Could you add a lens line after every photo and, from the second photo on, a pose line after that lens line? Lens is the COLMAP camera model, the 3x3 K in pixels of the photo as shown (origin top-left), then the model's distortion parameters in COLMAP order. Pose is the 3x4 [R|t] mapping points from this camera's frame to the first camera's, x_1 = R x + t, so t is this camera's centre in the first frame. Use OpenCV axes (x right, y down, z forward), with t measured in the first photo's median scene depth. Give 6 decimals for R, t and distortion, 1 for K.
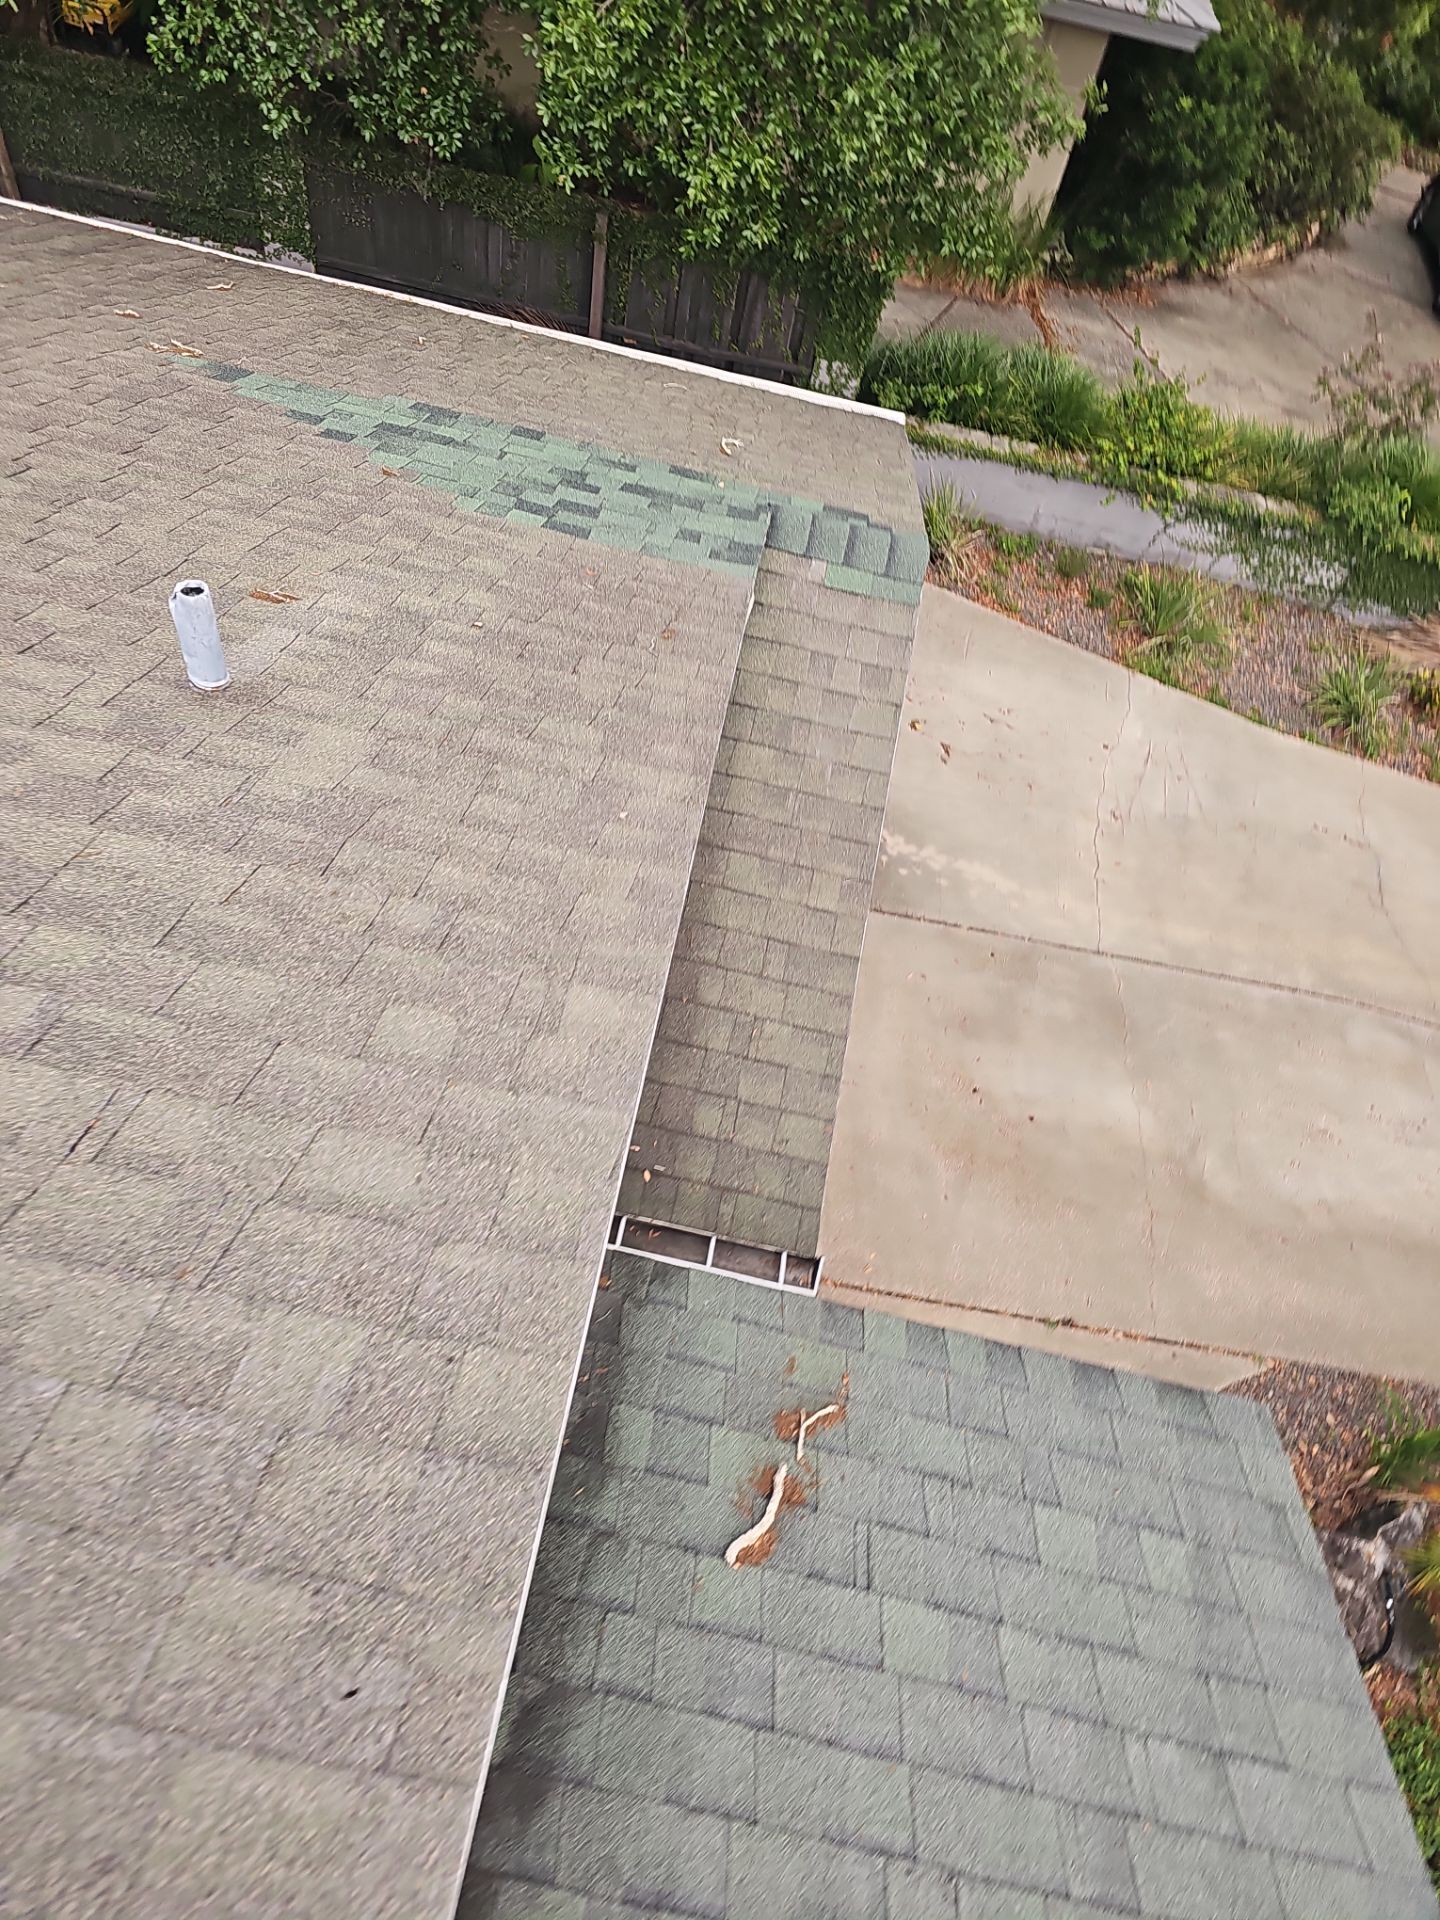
lens RADIAL K [[1260.5, 0, 720.0], [0, 1260.5, 960.0], [0, 0, 1]] dist [0.052800, -0.033909]
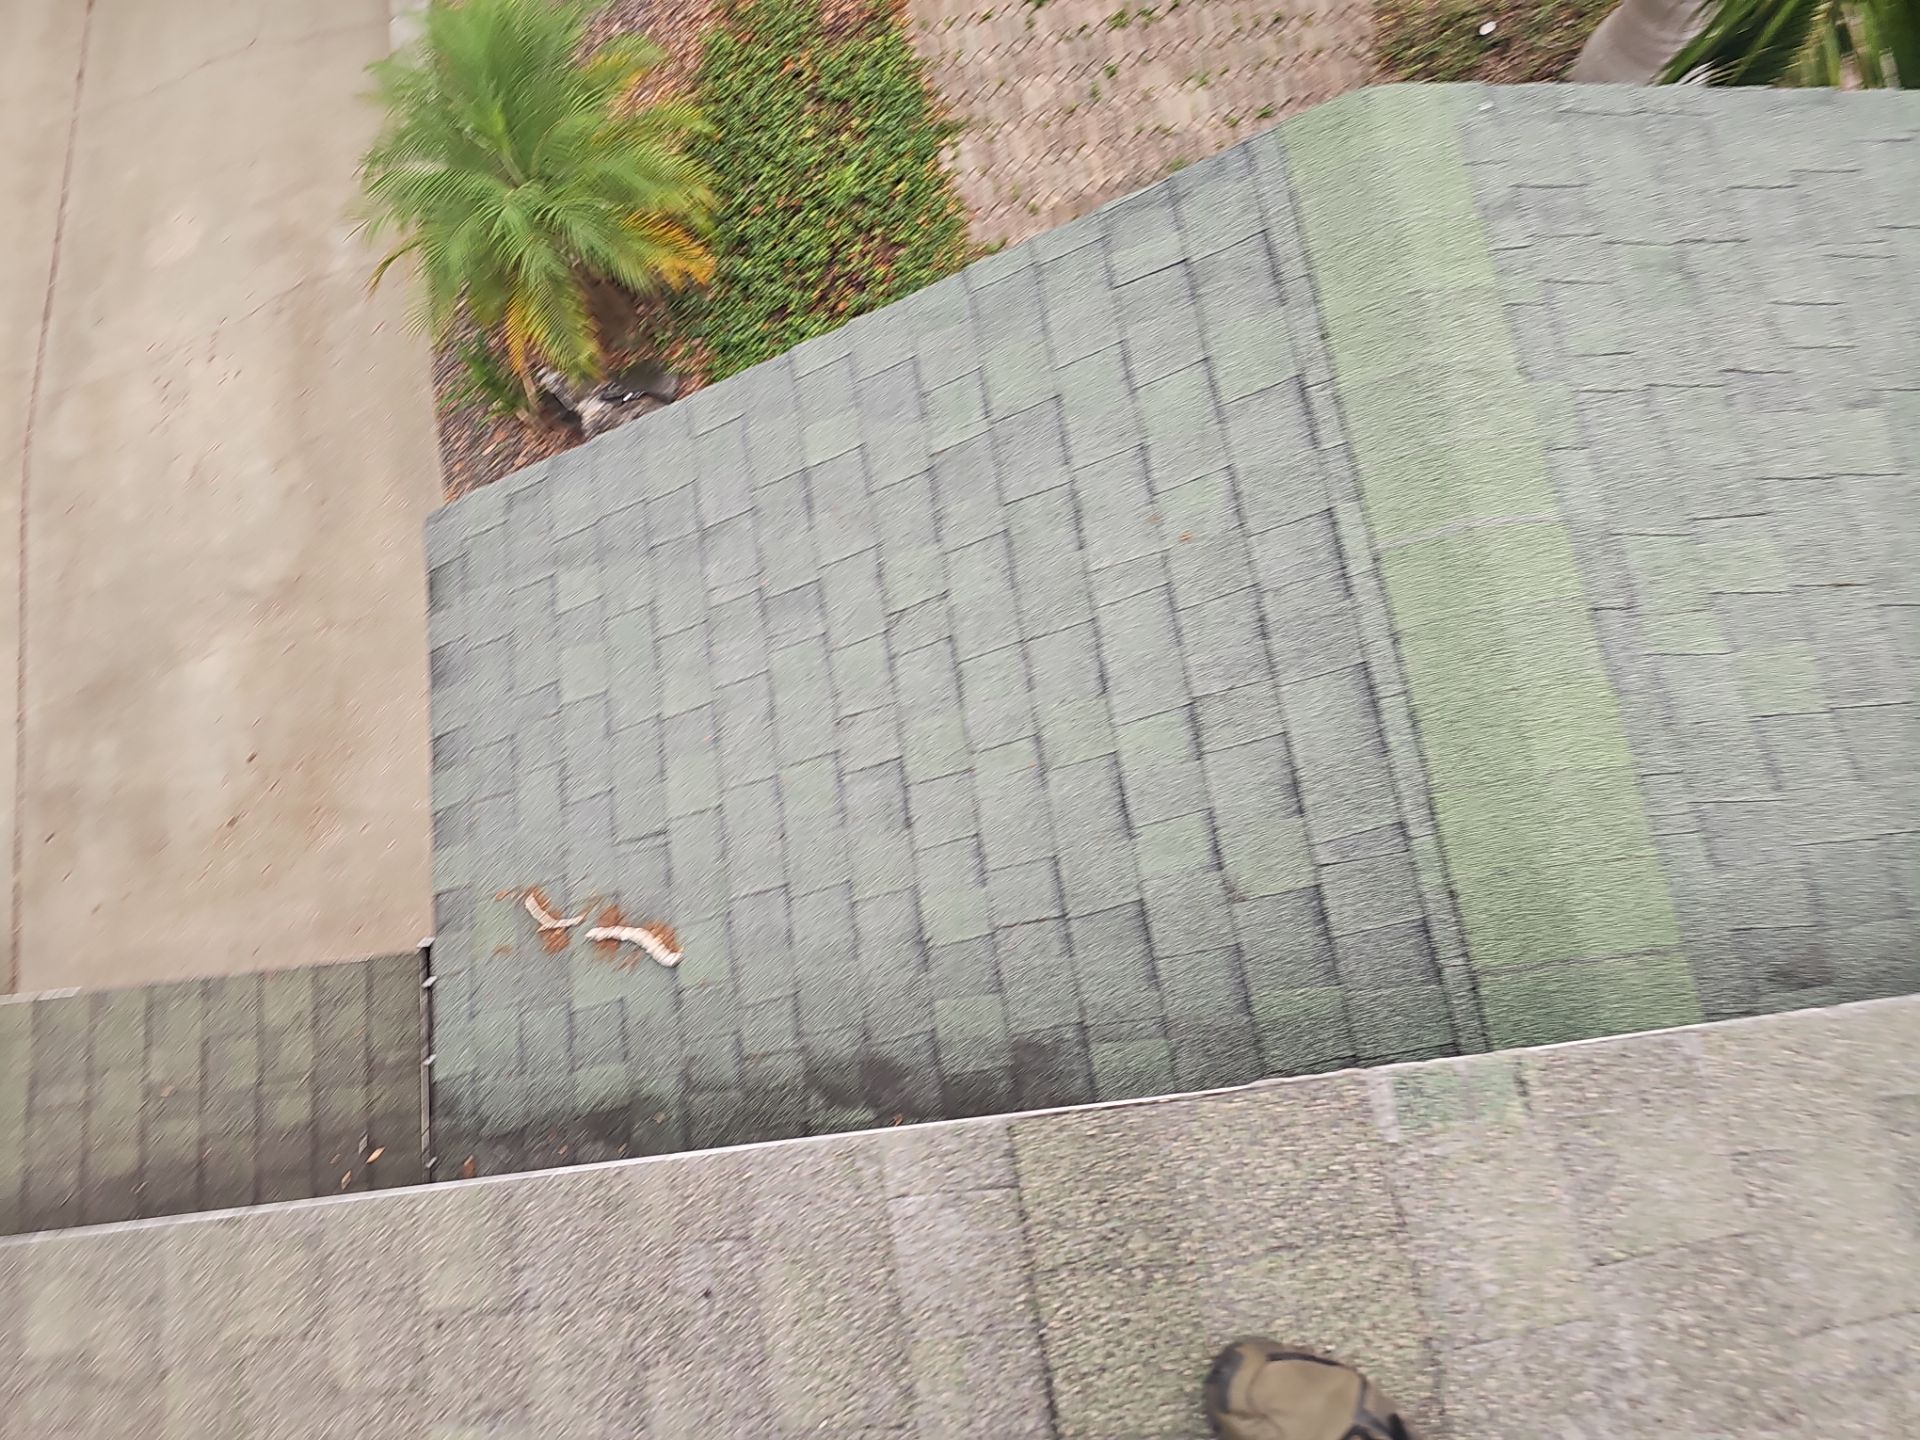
lens RADIAL K [[1260.5, 0, 960.0], [0, 1260.5, 720.0], [0, 0, 1]] dist [0.052800, -0.033909]
pose [[-0.295205, -0.945635, 0.136484, -0.015847], [0.831270, -0.183787, 0.524607, 0.124063], [-0.471003, 0.268322, 0.840333, -0.070479]]
